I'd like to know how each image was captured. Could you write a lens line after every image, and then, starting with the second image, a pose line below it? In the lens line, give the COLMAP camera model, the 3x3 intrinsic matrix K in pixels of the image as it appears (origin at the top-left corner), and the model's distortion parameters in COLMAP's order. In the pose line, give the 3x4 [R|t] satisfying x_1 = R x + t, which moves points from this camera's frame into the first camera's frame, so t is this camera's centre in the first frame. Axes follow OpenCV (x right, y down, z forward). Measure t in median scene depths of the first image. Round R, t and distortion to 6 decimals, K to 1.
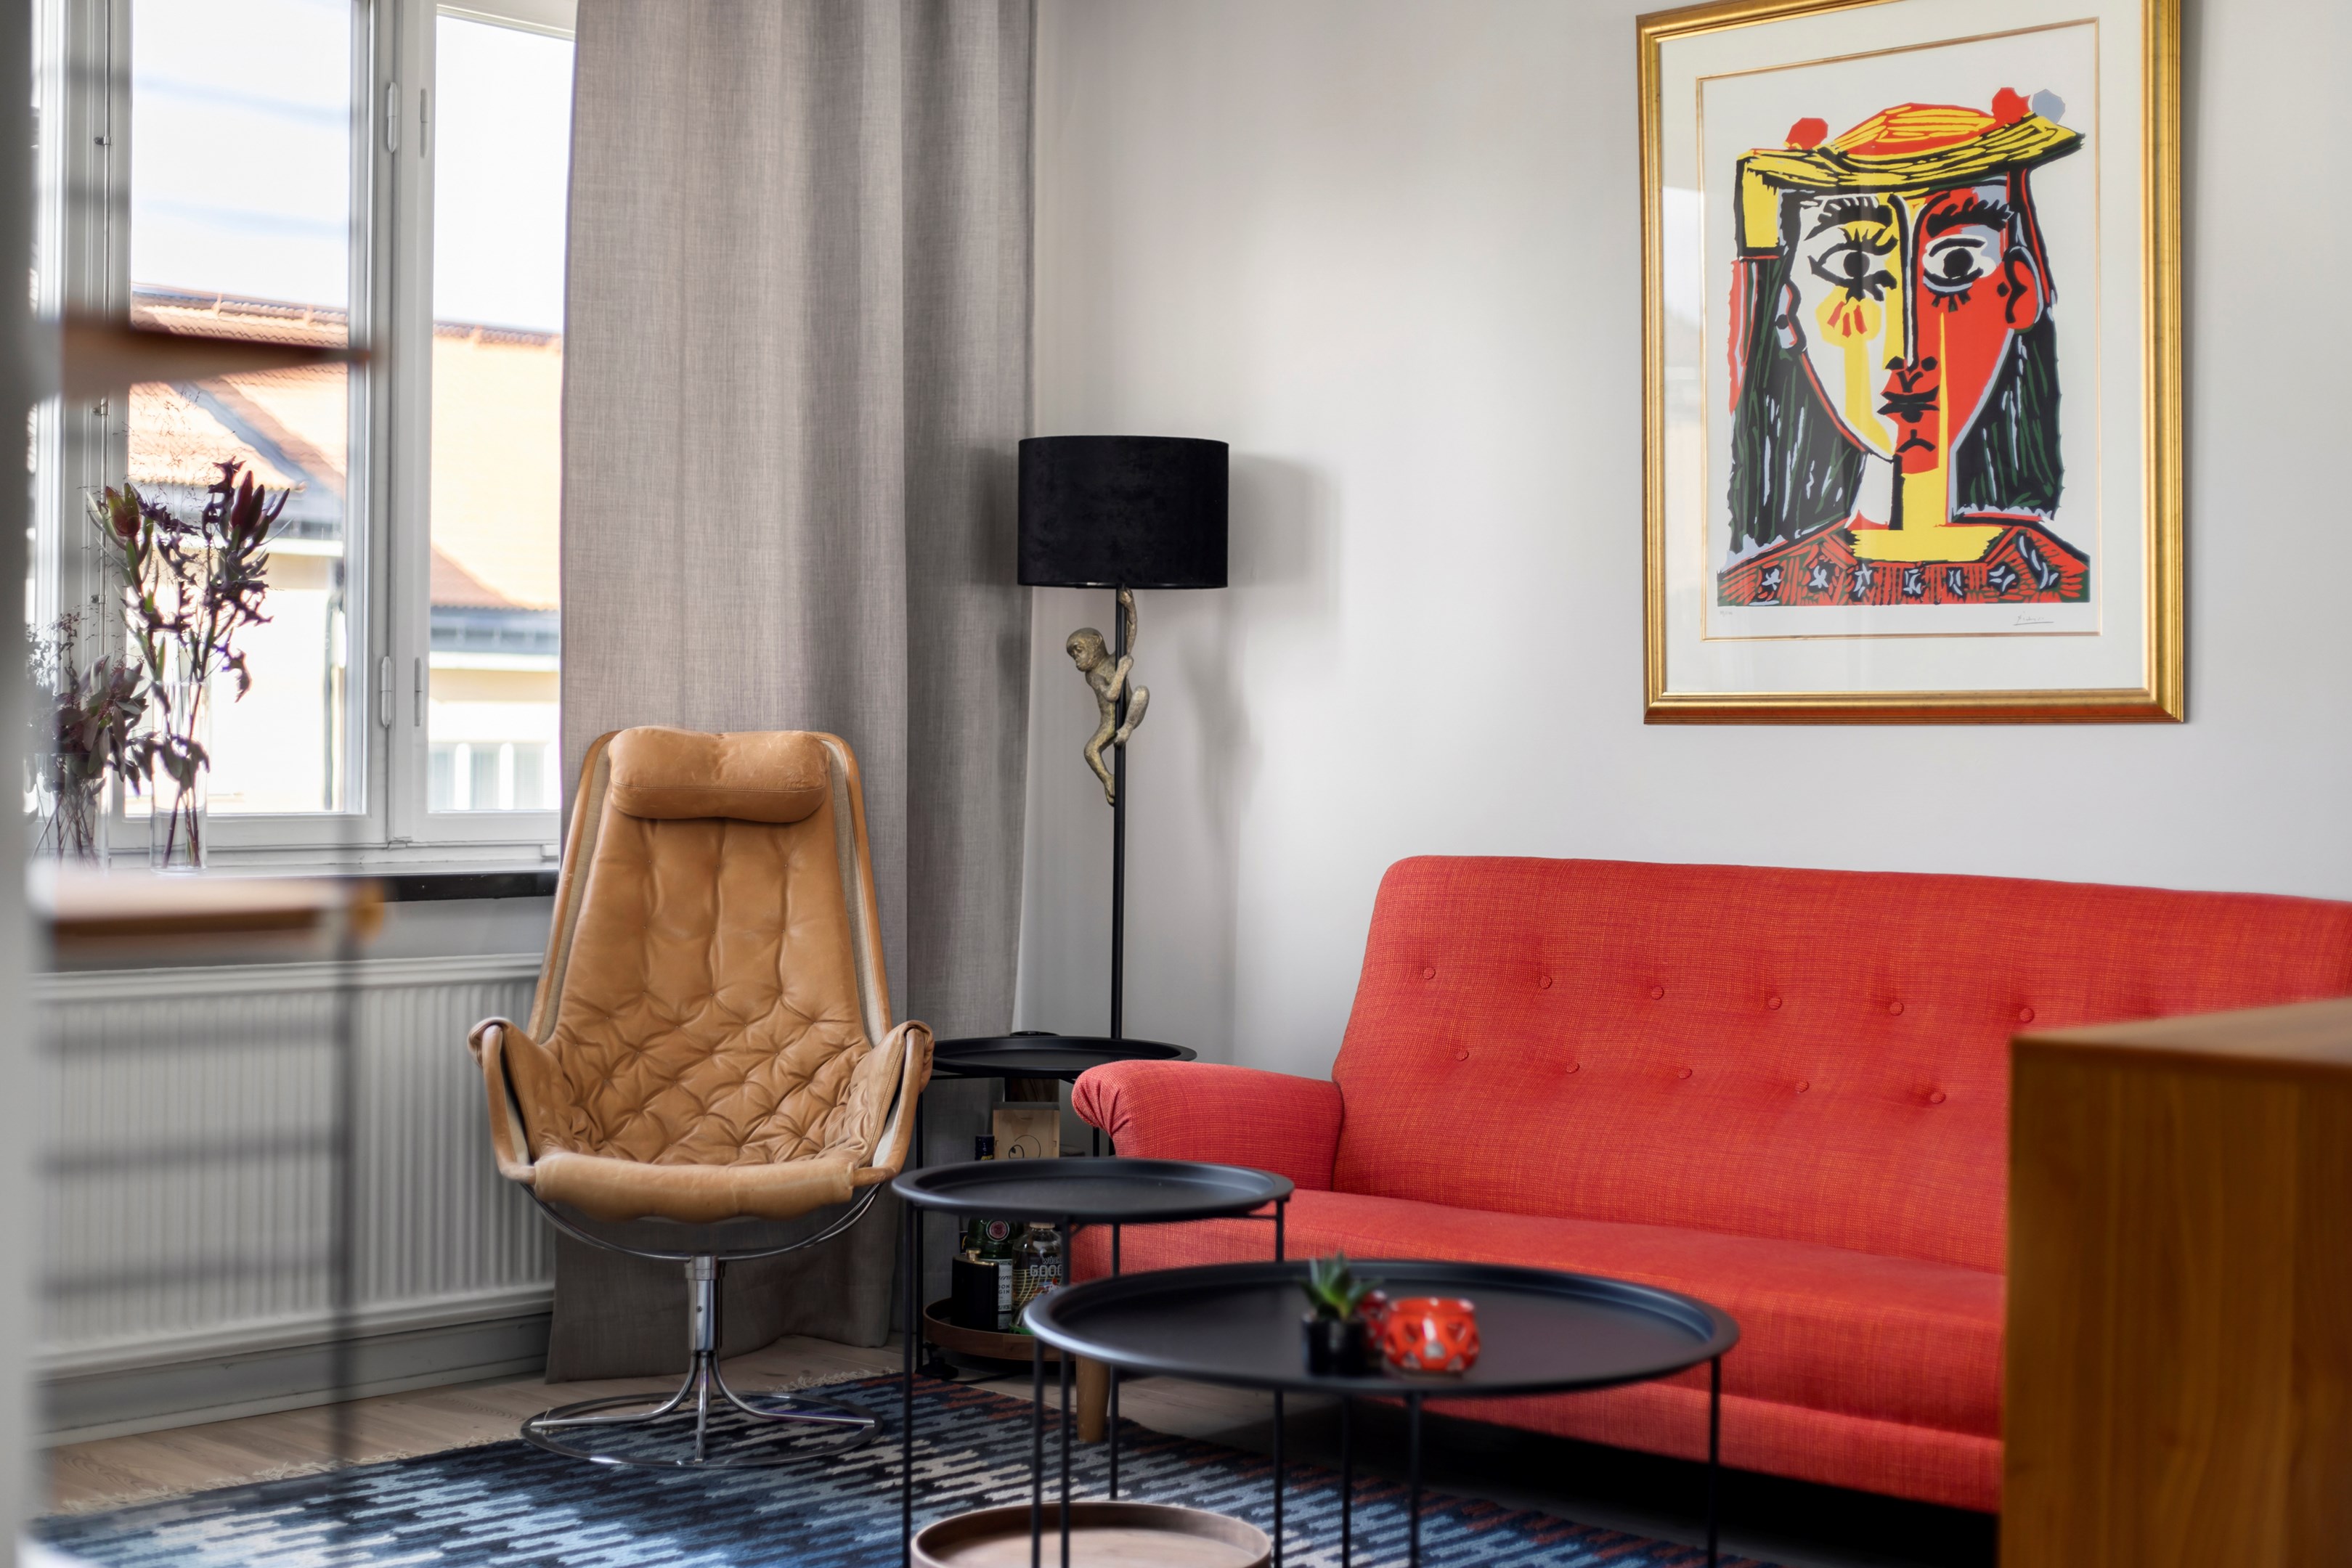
lens RADIAL K [[3401.9, 0, 1176.0], [0, 3401.9, 784.0], [0, 0, 1]] dist [-0.006768, -0.023706]
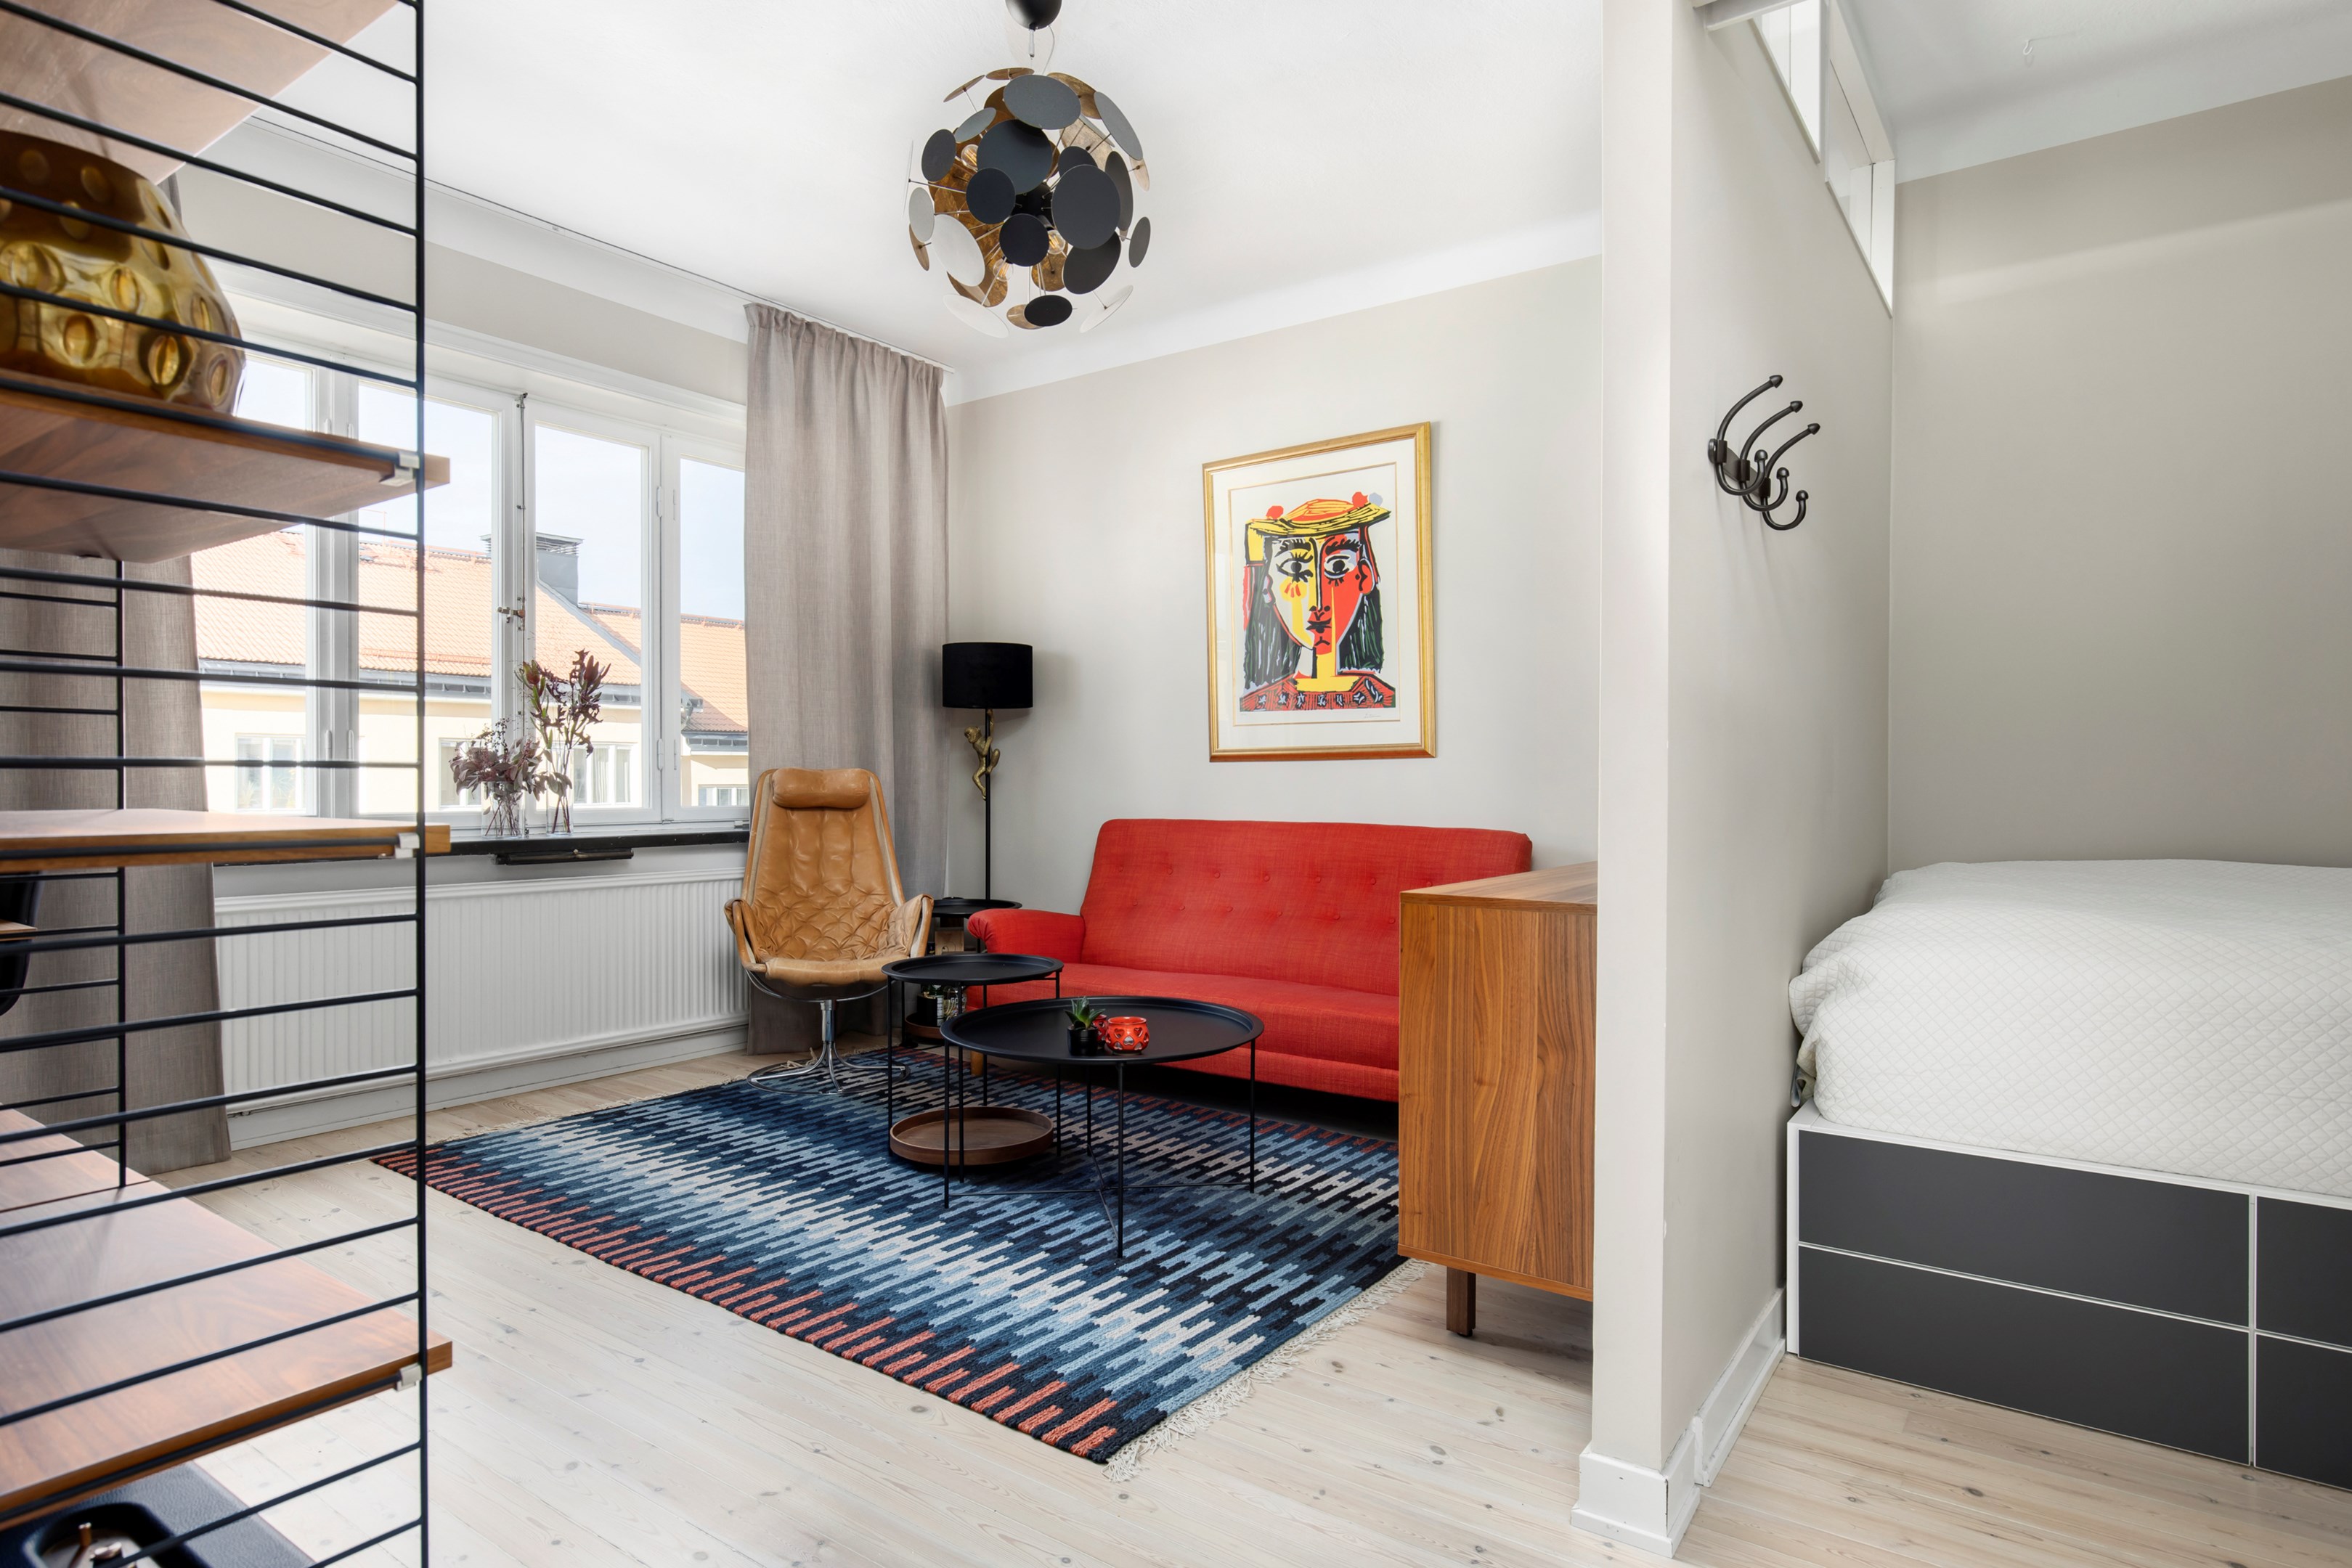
lens RADIAL K [[1284.8, 0, 1172.2], [0, 1284.8, 790.1], [0, 0, 1]] dist [-0.002007, -0.000635]
pose [[0.992843, -0.013101, 0.118709, 0.005279], [0.013963, 0.999882, -0.006428, 0.007684], [-0.118611, 0.008040, 0.992908, 0.119333]]
